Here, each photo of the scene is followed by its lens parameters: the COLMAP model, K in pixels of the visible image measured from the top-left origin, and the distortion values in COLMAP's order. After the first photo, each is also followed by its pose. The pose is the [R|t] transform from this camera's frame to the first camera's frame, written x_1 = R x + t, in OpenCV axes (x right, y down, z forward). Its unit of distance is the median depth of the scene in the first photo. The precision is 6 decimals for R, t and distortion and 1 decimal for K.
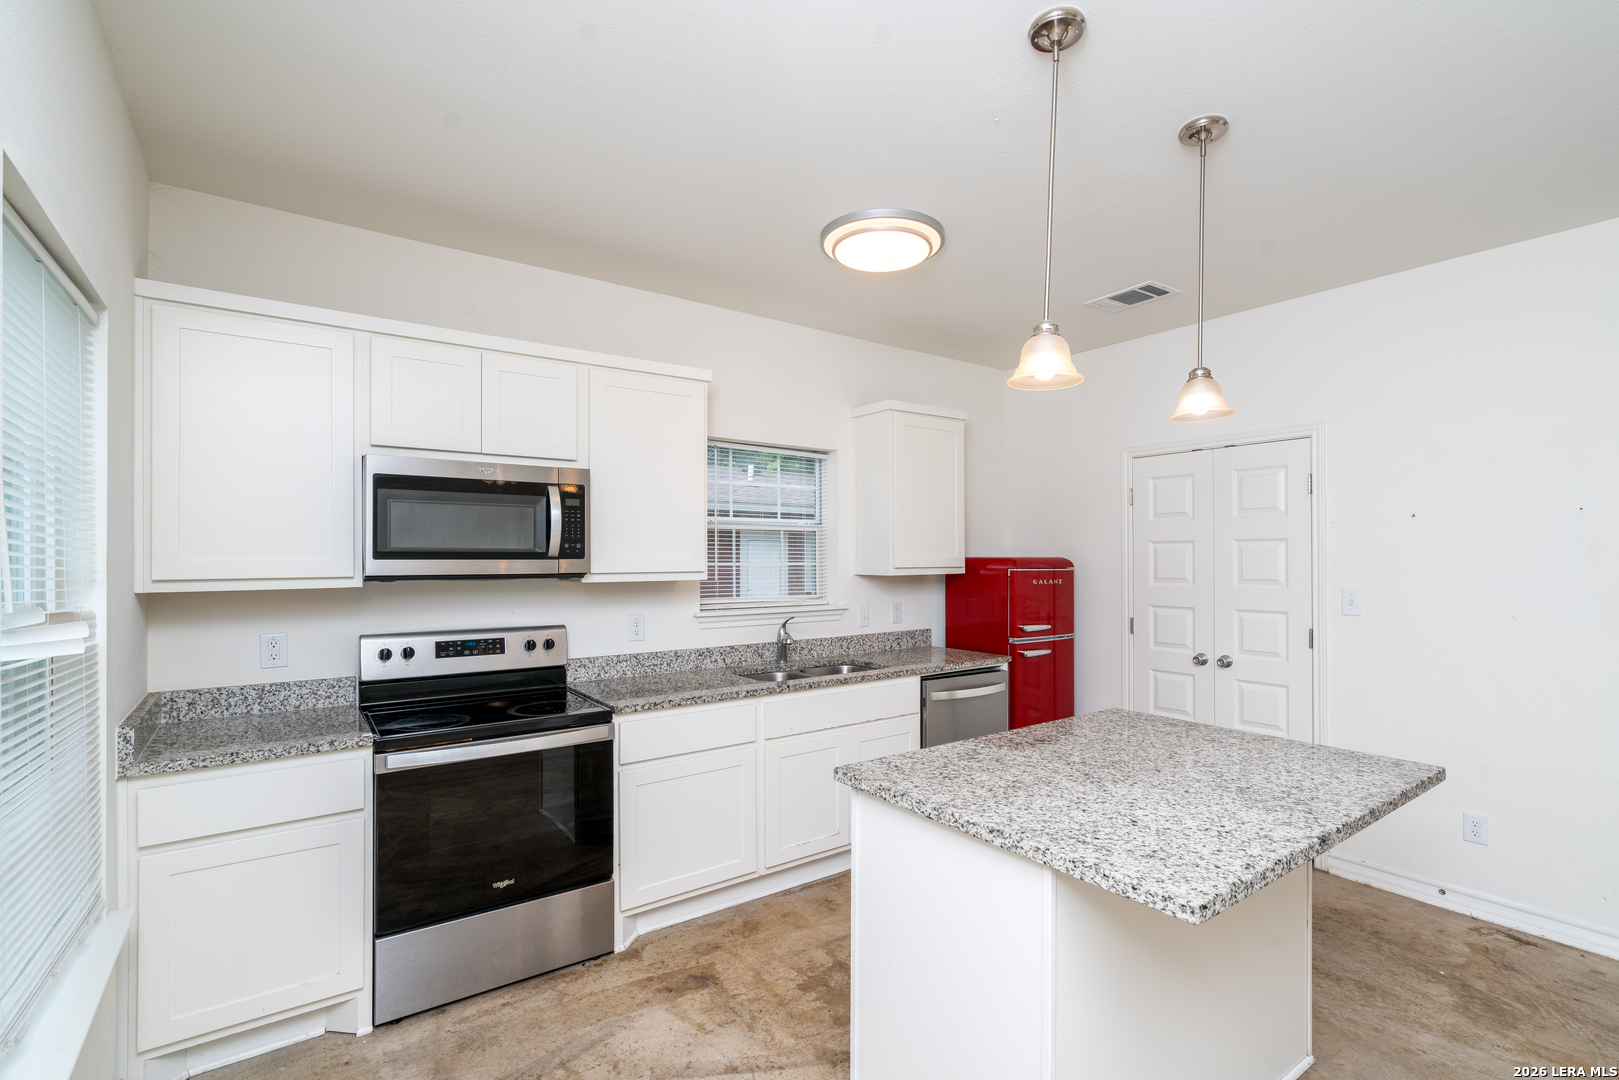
lens RADIAL K [[747.0, 0, 831.5], [0, 747.0, 556.0], [0, 0, 1]] dist [-0.001823, 0.000490]
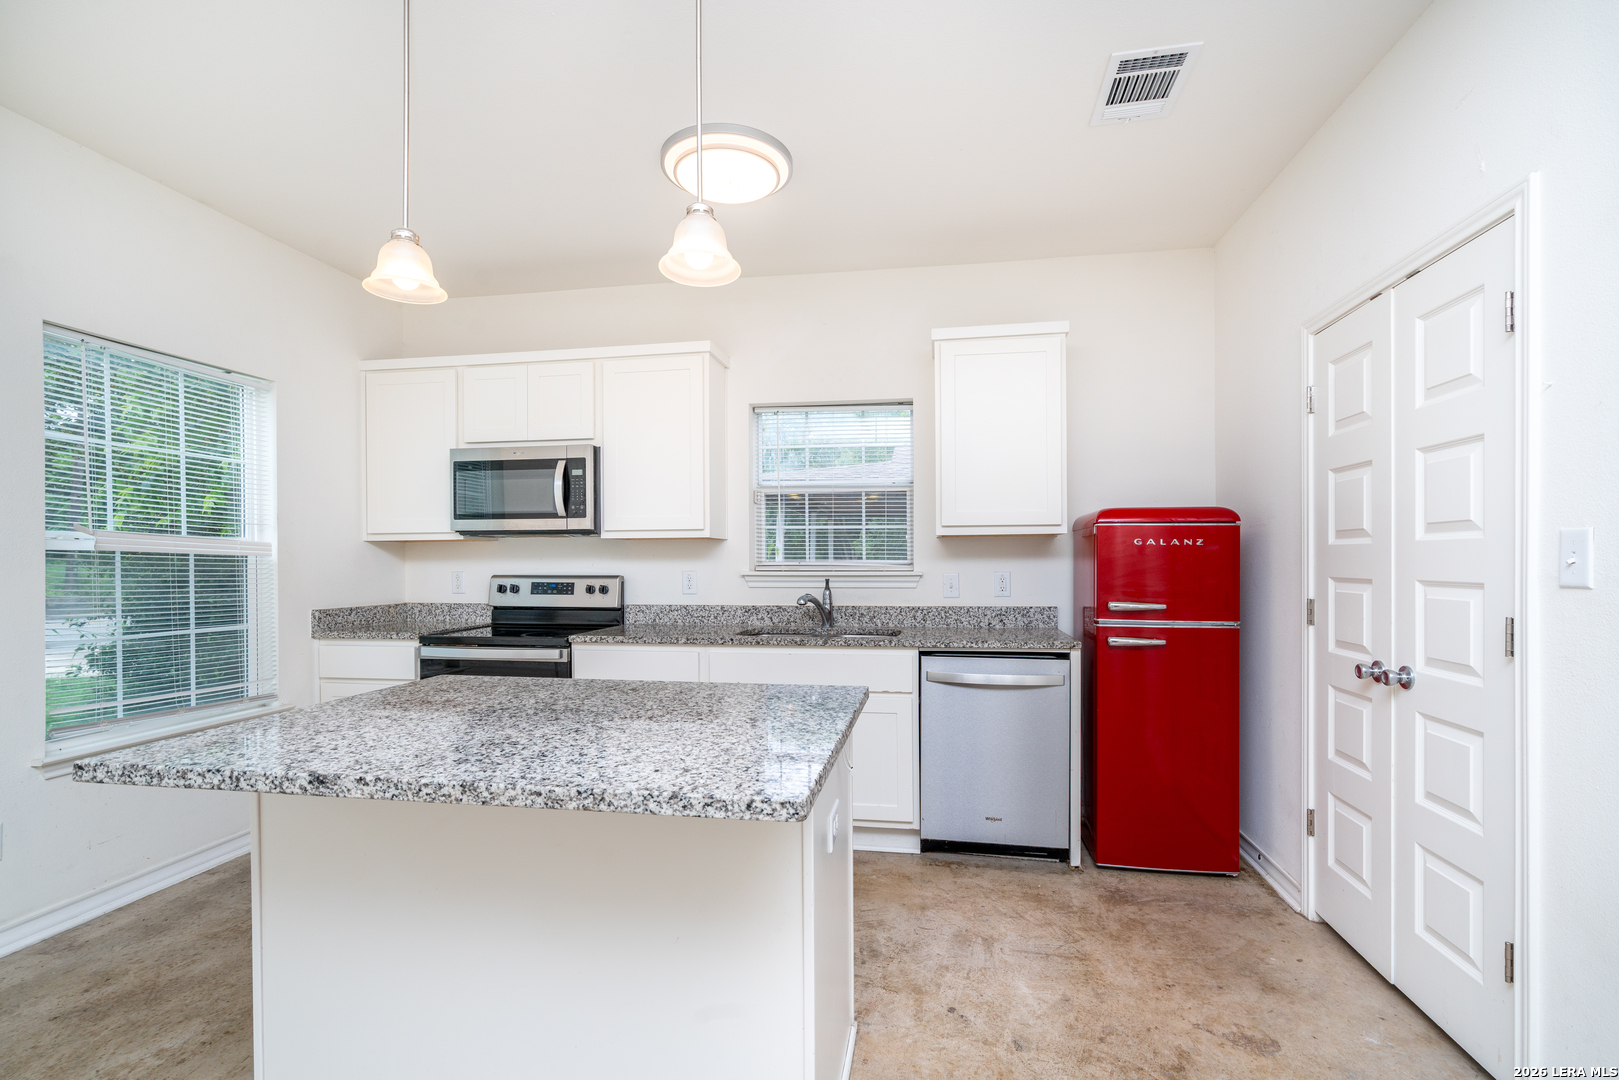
lens RADIAL K [[738.8, 0, 818.1], [0, 738.8, 566.7], [0, 0, 1]] dist [-0.002729, 0.000239]
pose [[0.695231, 0.006479, -0.718757, 0.813637], [0.002411, 0.999933, 0.011346, 0.071121], [0.718782, -0.009621, 0.695169, 0.429653]]
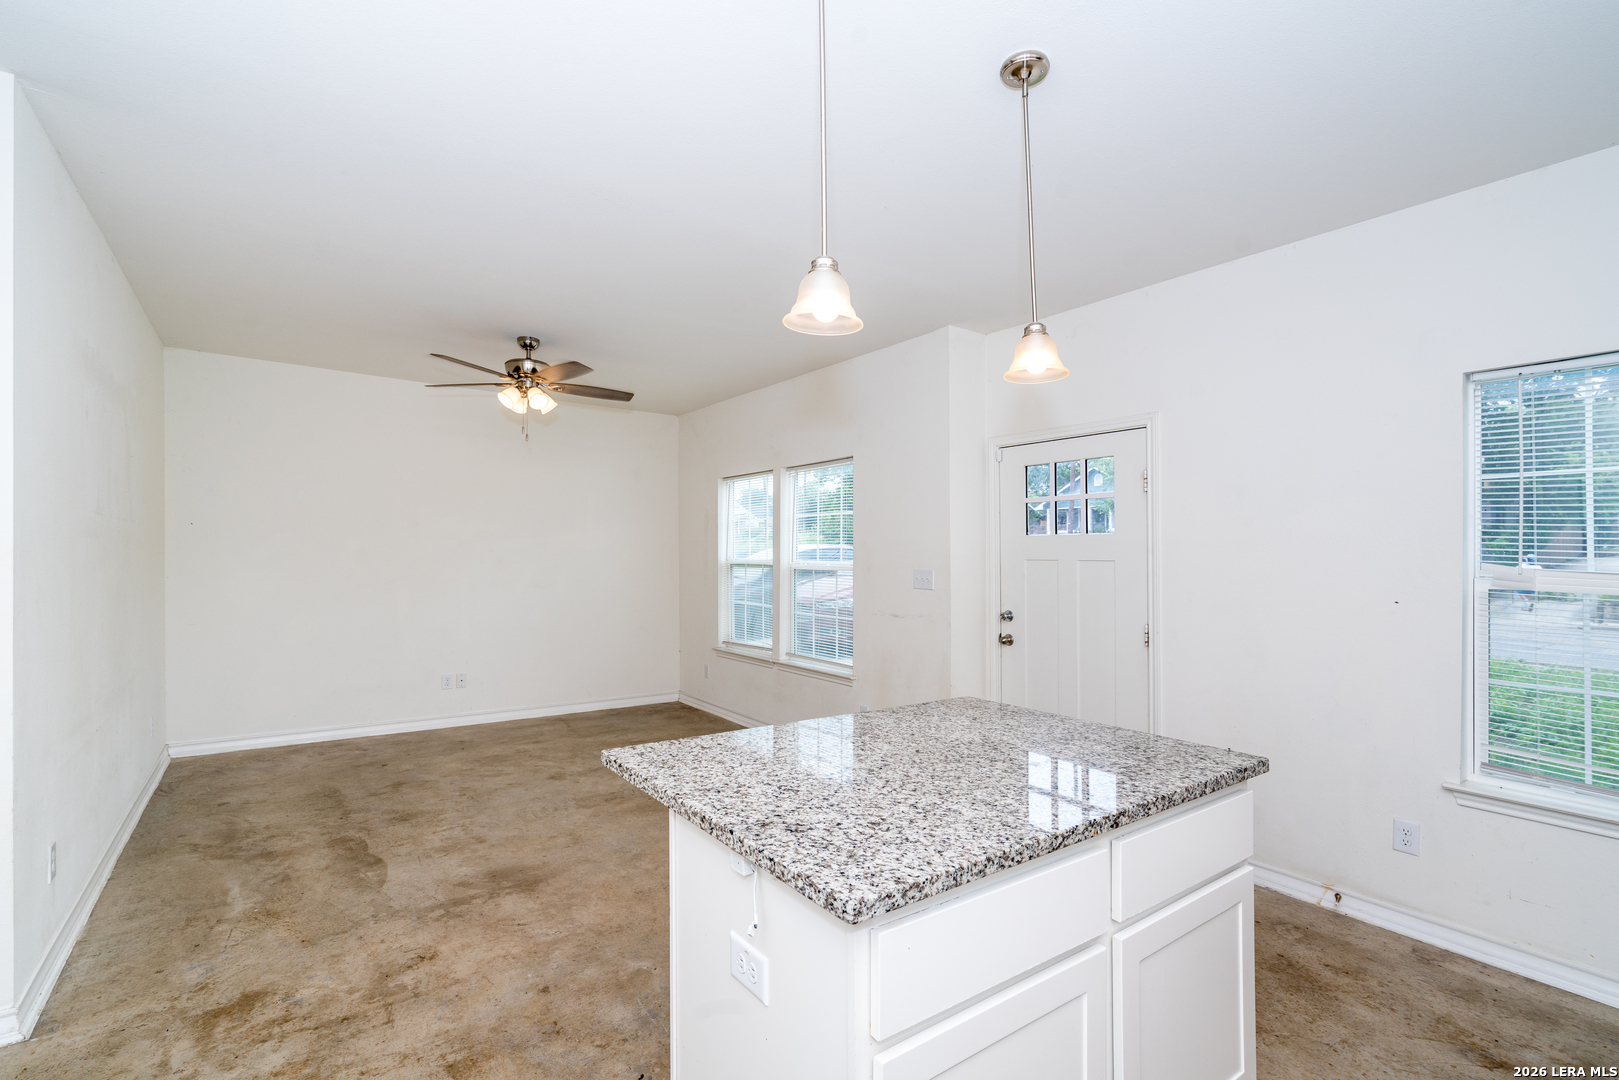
lens RADIAL K [[734.5, 0, 817.7], [0, 734.5, 568.4], [0, 0, 1]] dist [-0.005398, 0.004707]
pose [[-0.999914, -0.009965, 0.008476, 0.370188], [-0.009851, 0.999861, 0.013485, 0.029955], [-0.008609, 0.013400, -0.999873, 1.277739]]
